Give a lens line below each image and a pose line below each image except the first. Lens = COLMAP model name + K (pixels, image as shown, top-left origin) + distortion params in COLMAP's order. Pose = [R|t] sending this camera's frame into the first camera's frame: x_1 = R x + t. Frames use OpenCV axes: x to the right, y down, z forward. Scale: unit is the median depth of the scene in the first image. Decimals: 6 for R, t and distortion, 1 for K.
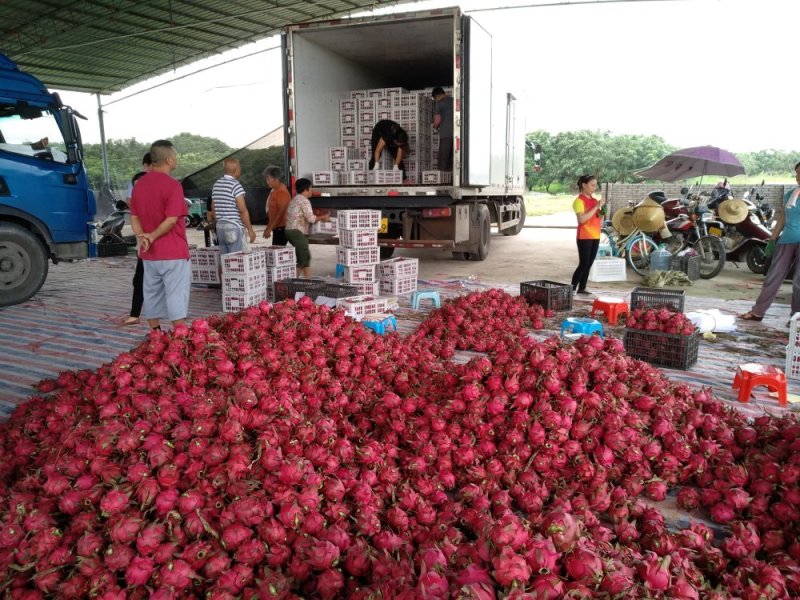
lens RADIAL K [[616.6, 0, 400.0], [0, 616.6, 300.0], [0, 0, 1]] dist [0.001612, 0.006177]
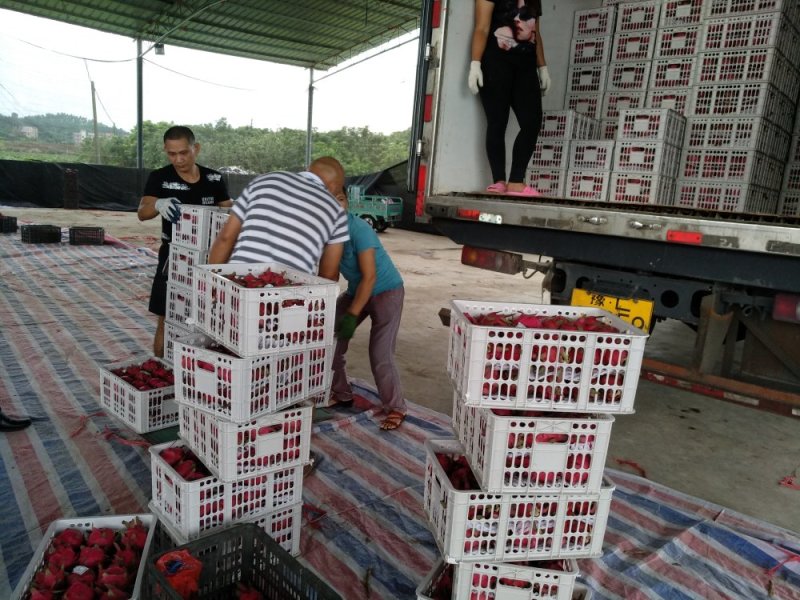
lens RADIAL K [[616.6, 0, 400.0], [0, 616.6, 300.0], [0, 0, 1]] dist [0.001612, 0.006177]
pose [[0.923257, 0.147522, -0.354730, -0.024416], [-0.149416, 0.988525, 0.022214, -0.103692], [0.353936, 0.032493, 0.934705, 0.535819]]
